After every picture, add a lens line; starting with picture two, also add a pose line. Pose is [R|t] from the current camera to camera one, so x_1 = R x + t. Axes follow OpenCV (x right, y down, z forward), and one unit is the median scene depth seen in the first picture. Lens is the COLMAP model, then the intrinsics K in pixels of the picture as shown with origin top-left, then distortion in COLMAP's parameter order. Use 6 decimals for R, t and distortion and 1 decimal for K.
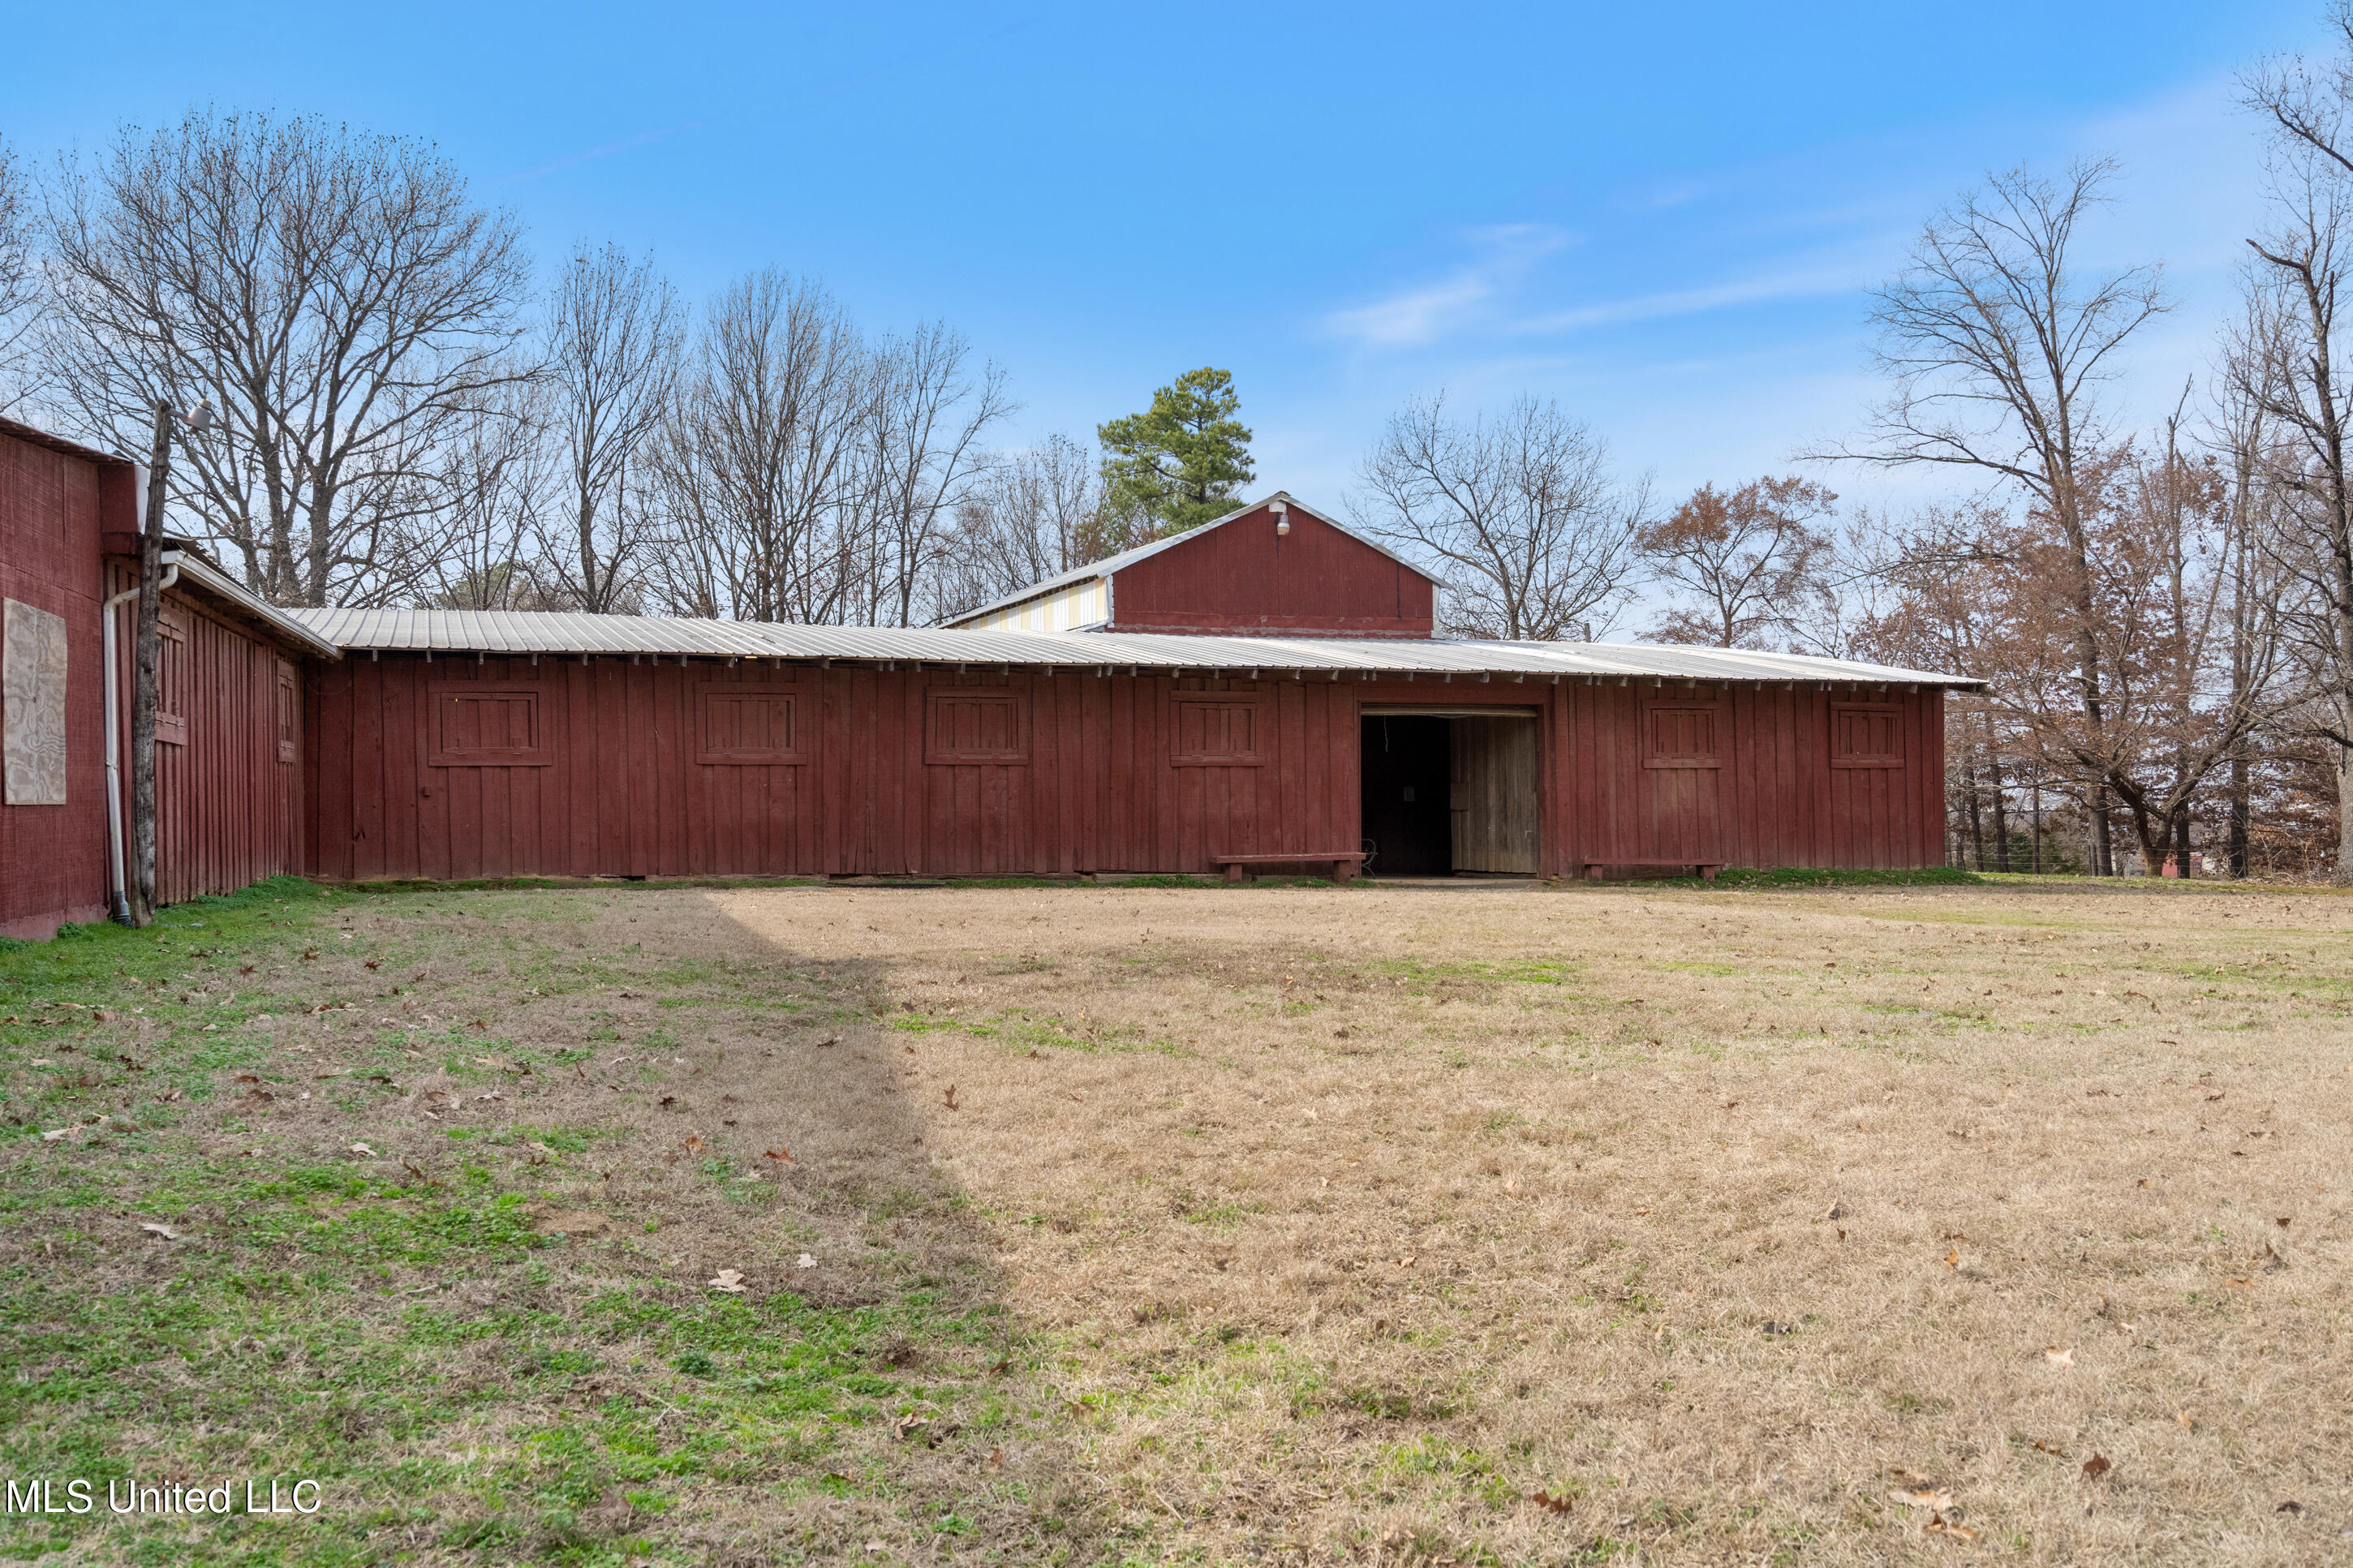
lens RADIAL K [[1670.8, 0, 1187.8], [0, 1670.8, 929.0], [0, 0, 1]] dist [0.007484, 0.003998]
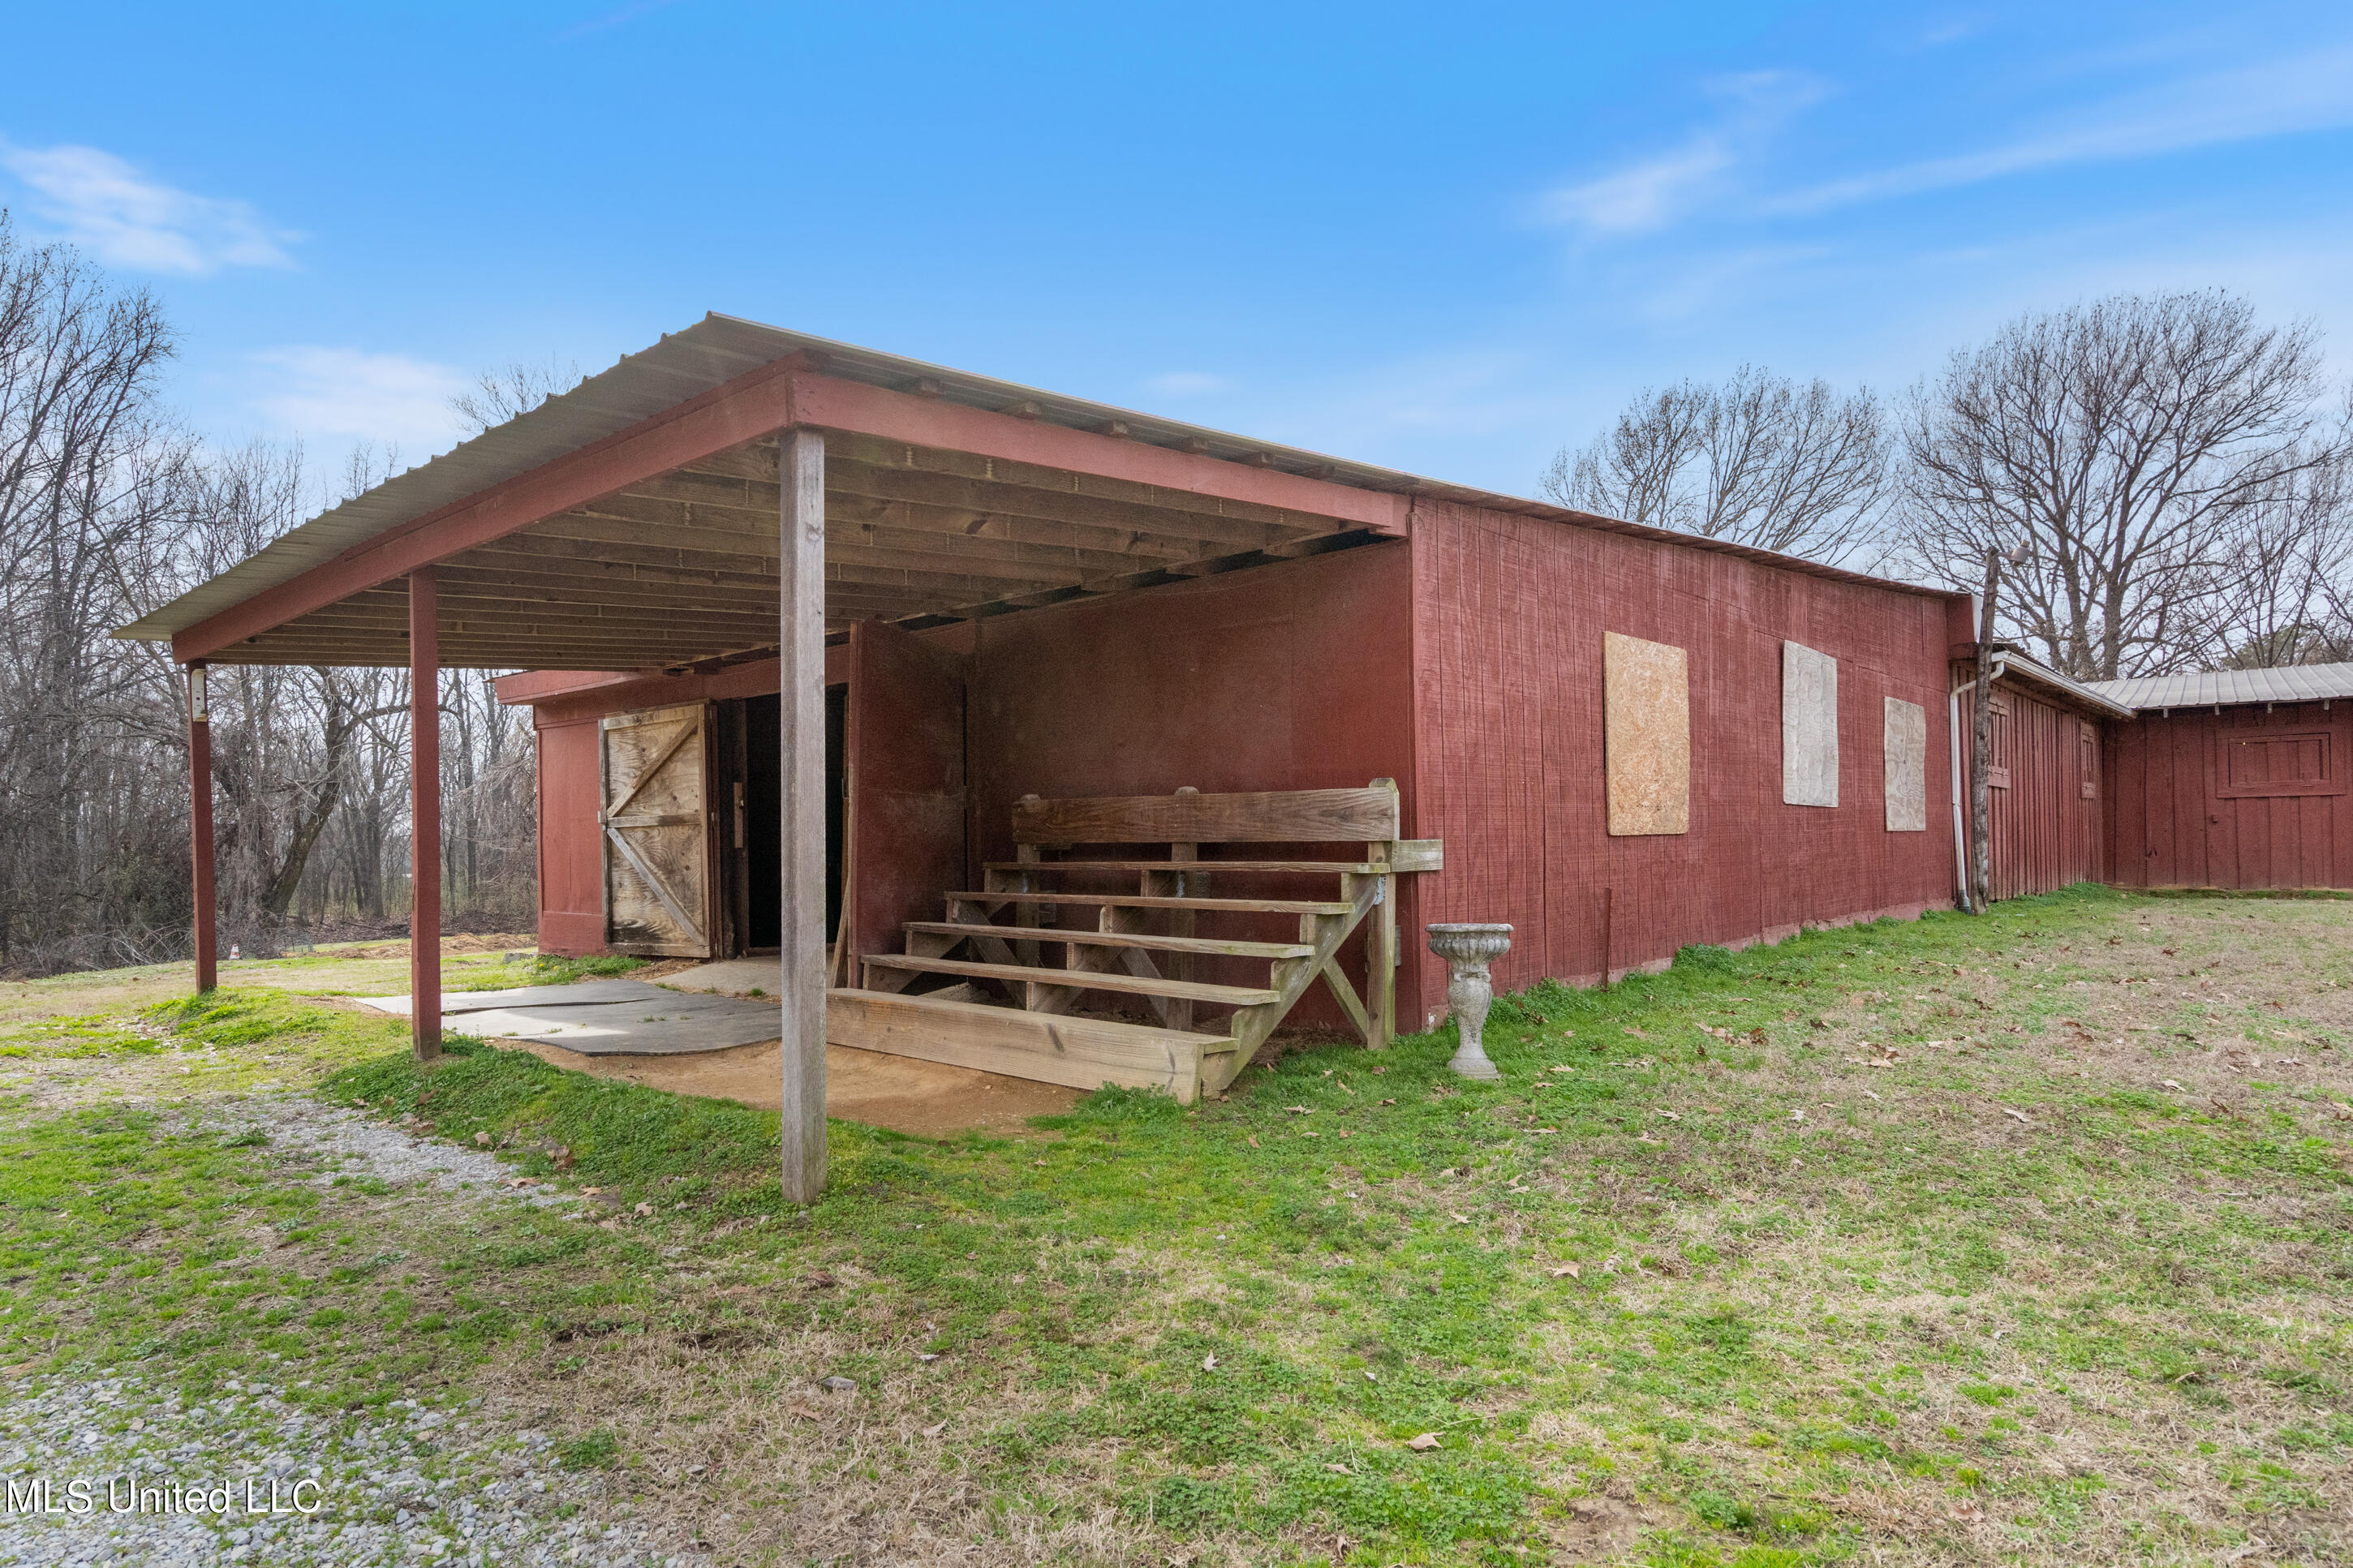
lens RADIAL K [[1276.9, 0, 1176.9], [0, 1276.9, 829.3], [0, 0, 1]] dist [0.009088, -0.000113]
pose [[0.470067, -0.005400, -0.882614, 0.027046], [-0.061763, 0.997329, -0.038996, 0.010849], [0.880467, 0.072844, 0.468478, -0.129932]]
